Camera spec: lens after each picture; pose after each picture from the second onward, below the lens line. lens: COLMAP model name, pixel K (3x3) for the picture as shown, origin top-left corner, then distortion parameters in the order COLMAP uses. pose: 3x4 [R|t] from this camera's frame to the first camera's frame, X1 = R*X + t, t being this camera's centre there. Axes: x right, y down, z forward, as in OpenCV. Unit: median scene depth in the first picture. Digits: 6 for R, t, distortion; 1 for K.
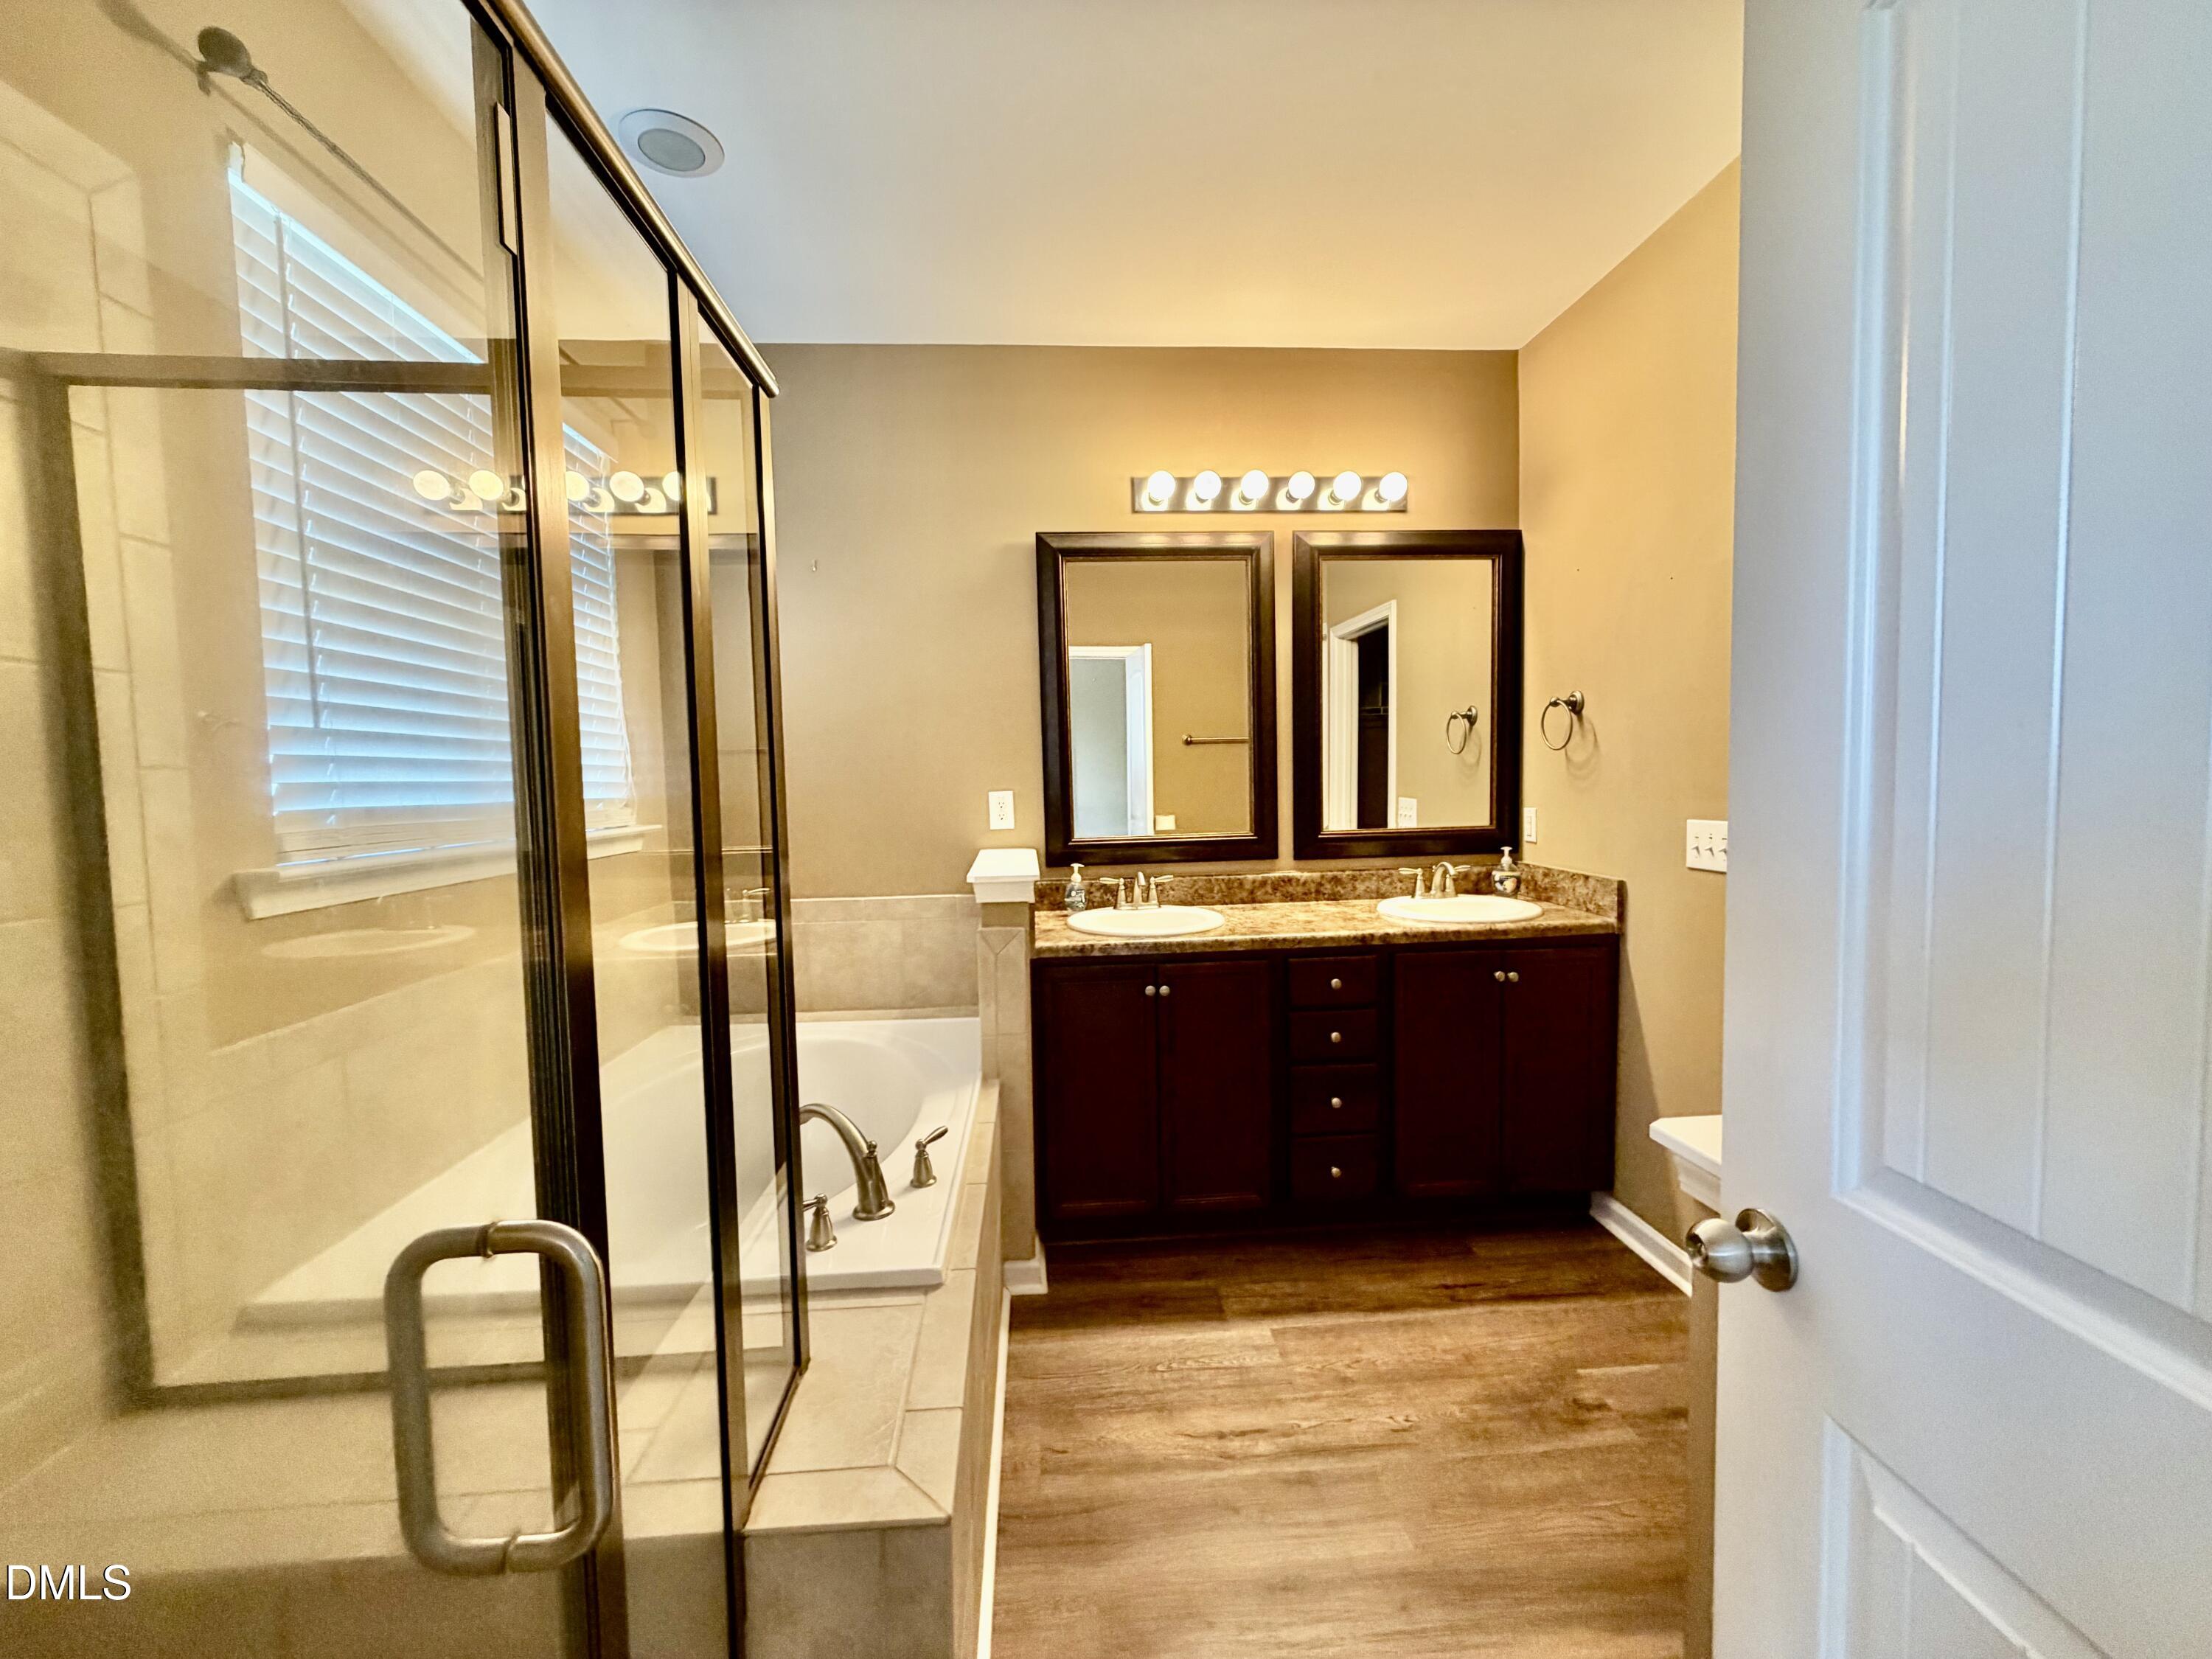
lens RADIAL K [[885.1, 0, 1100.9], [0, 885.1, 830.3], [0, 0, 1]] dist [-0.000918, 0.000424]
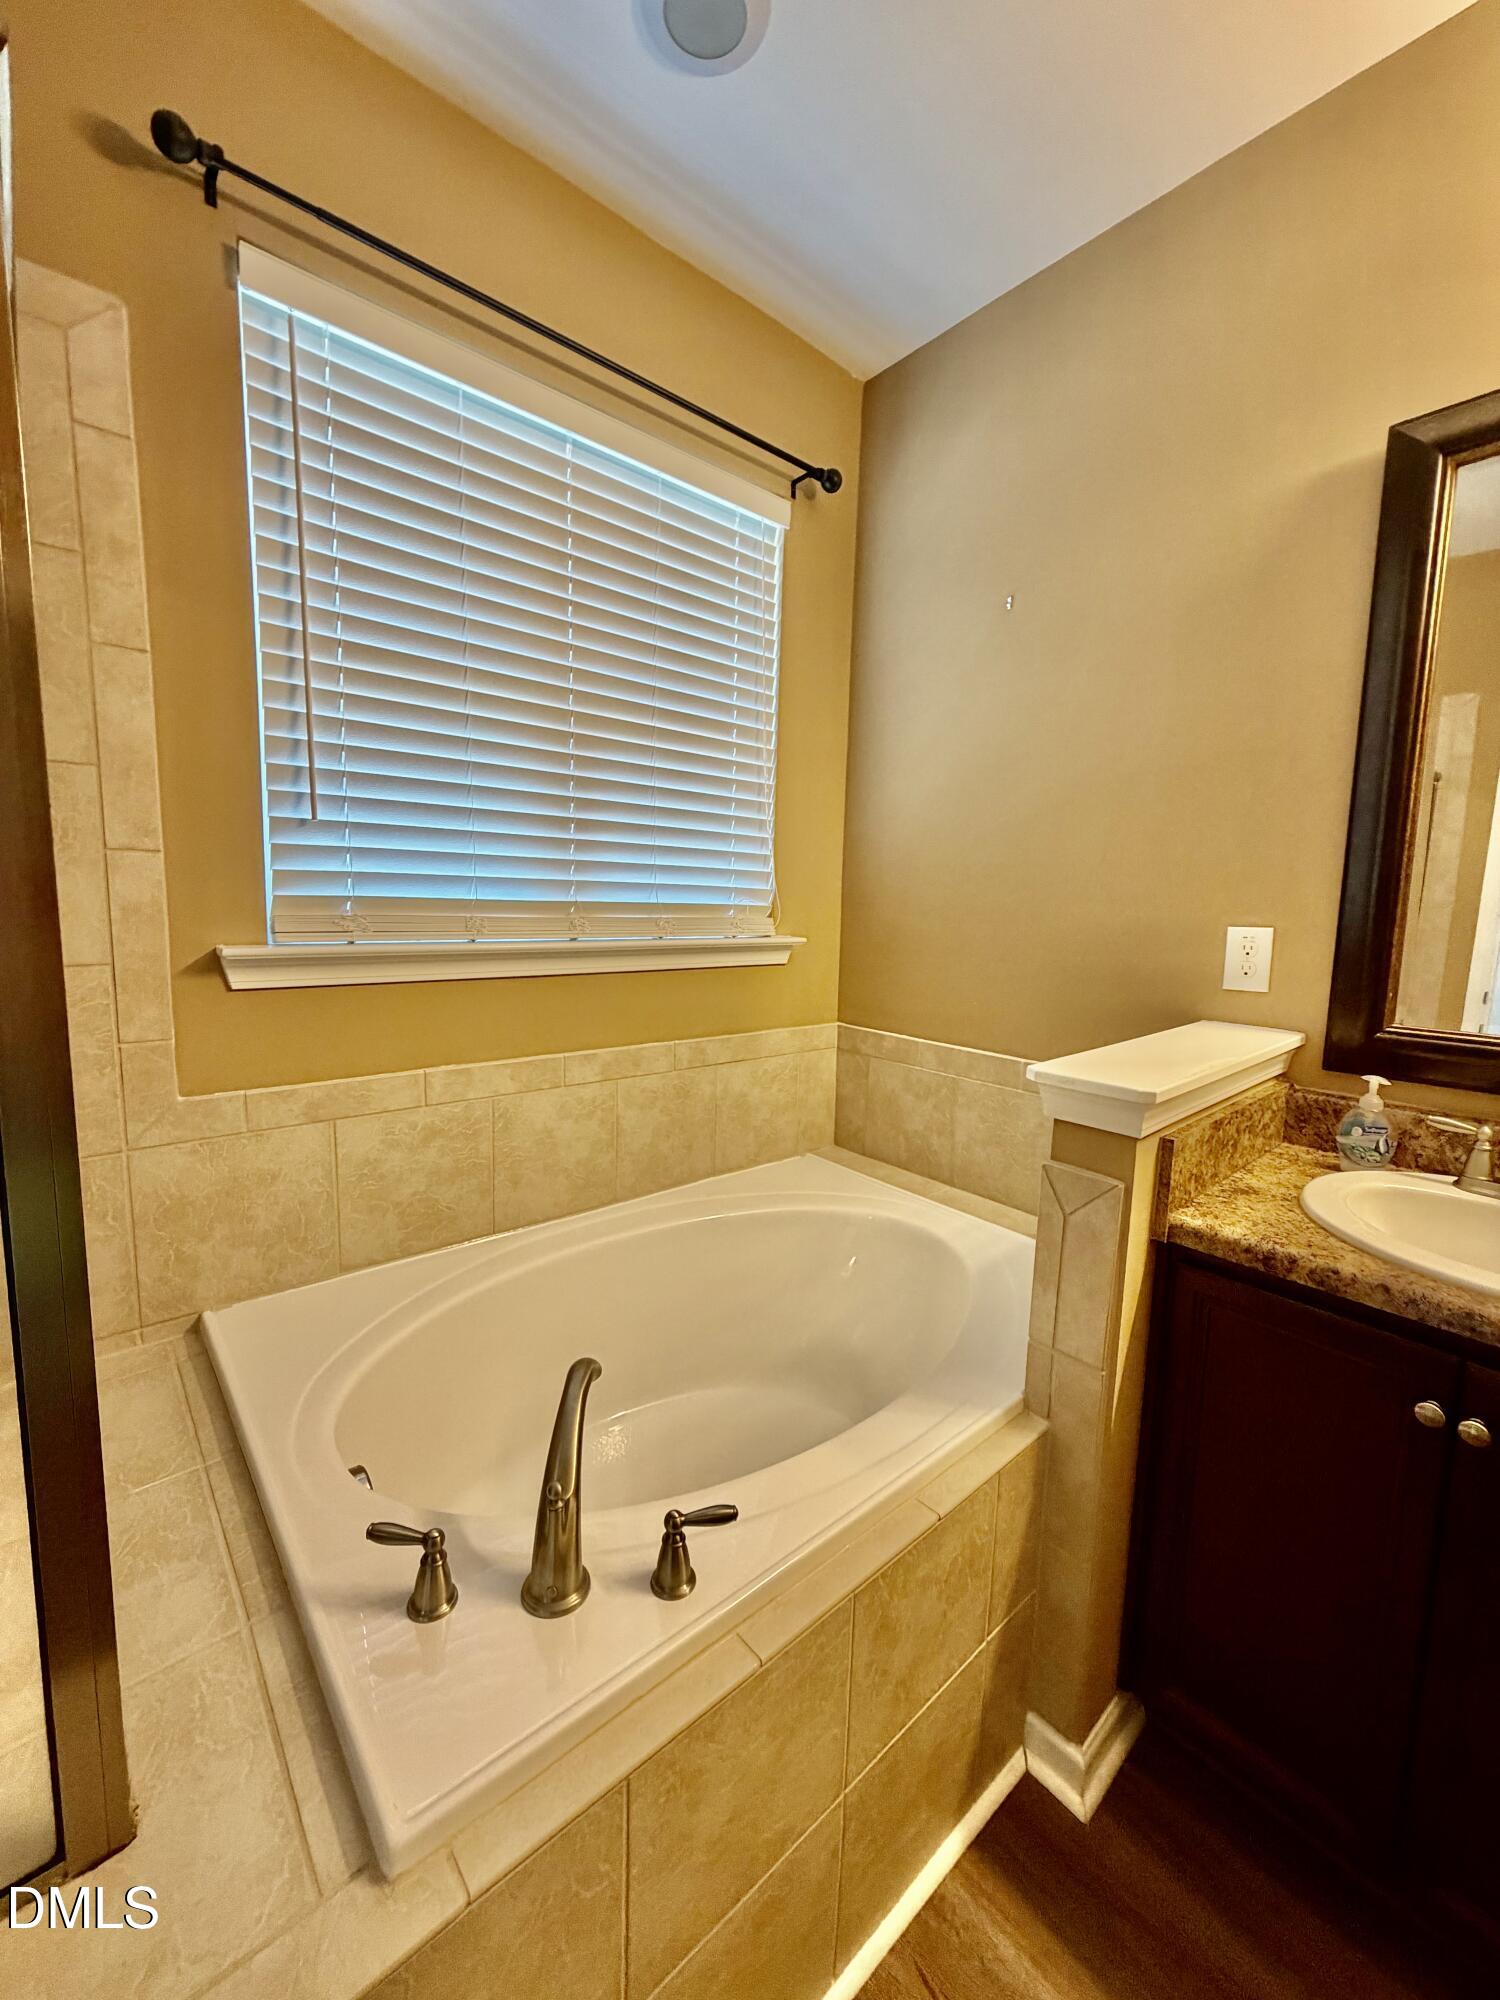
lens RADIAL K [[800.2, 0, 752.0], [0, 800.2, 996.9], [0, 0, 1]] dist [-0.000918, 0.000424]
pose [[0.601874, 0.133854, -0.787293, 0.144146], [-0.086249, 0.990982, 0.102549, -0.030233], [0.793920, 0.006181, 0.607991, 0.538697]]
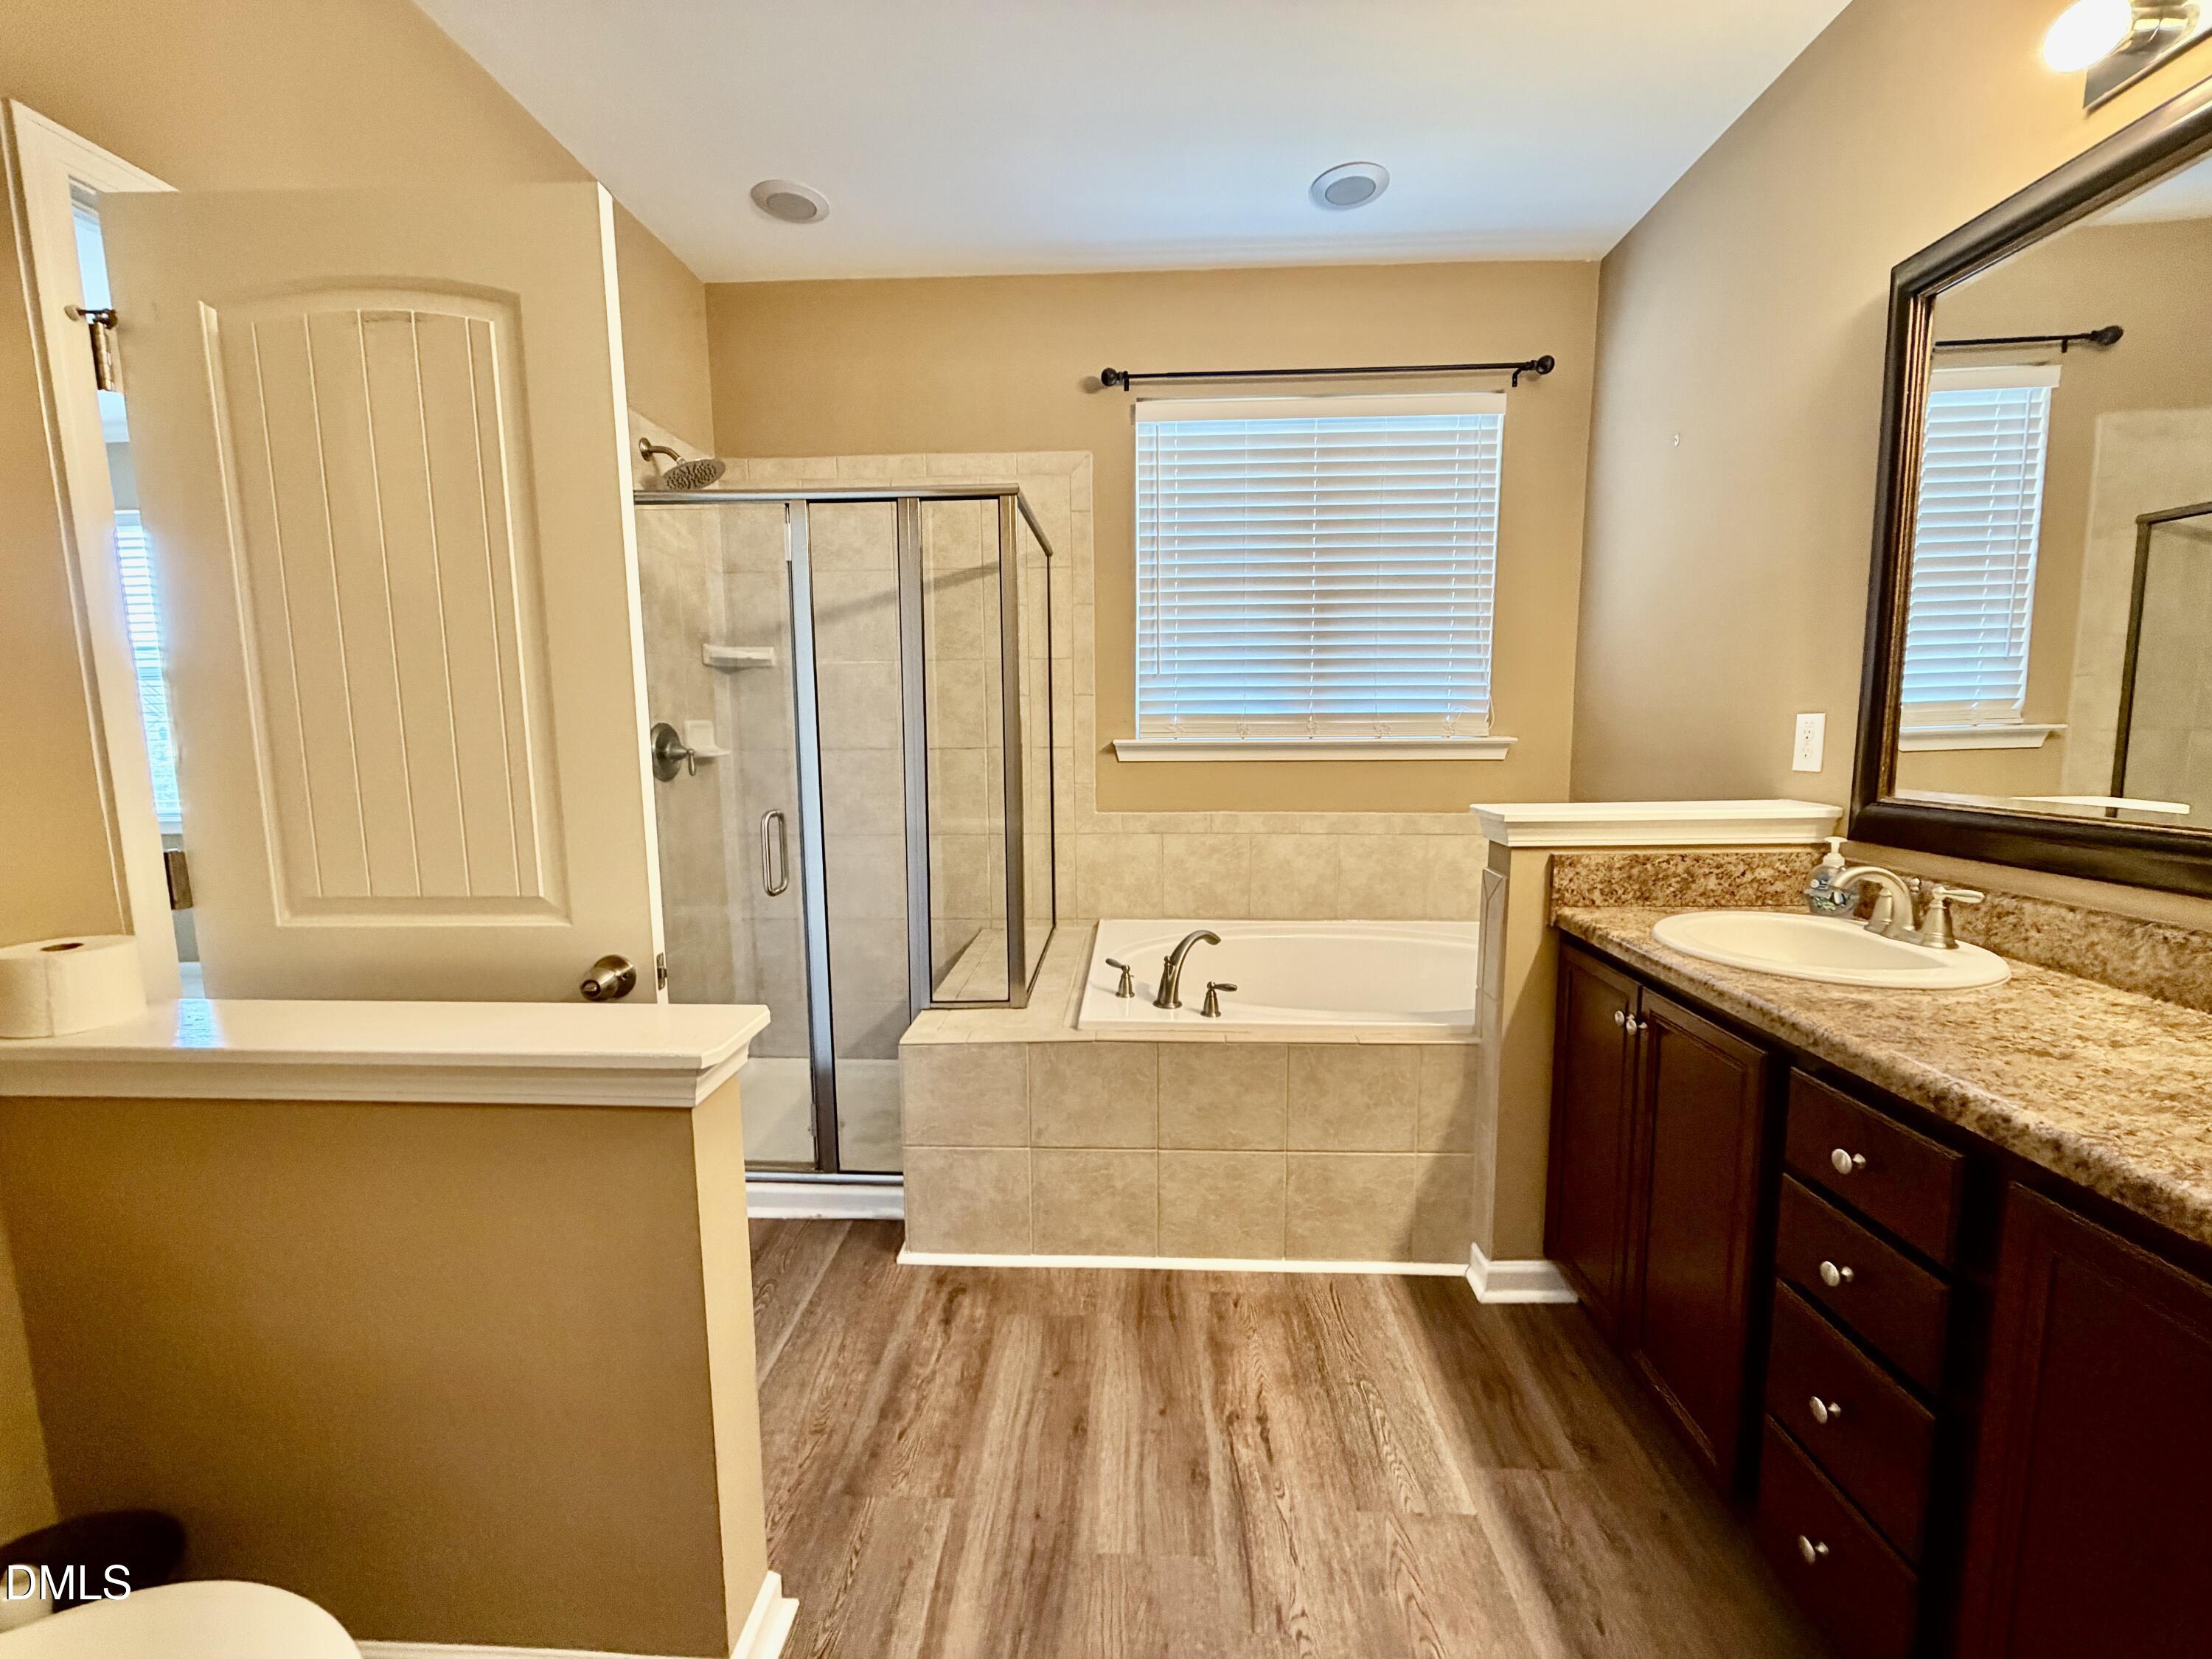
lens RADIAL K [[885.1, 0, 1098.7], [0, 885.1, 826.7], [0, 0, 1]] dist [-0.000918, 0.000424]
pose [[-0.120519, 0.142692, -0.982402, 0.782757], [-0.051110, 0.987411, 0.149690, -0.041980], [0.991394, 0.068251, -0.111709, 0.721433]]
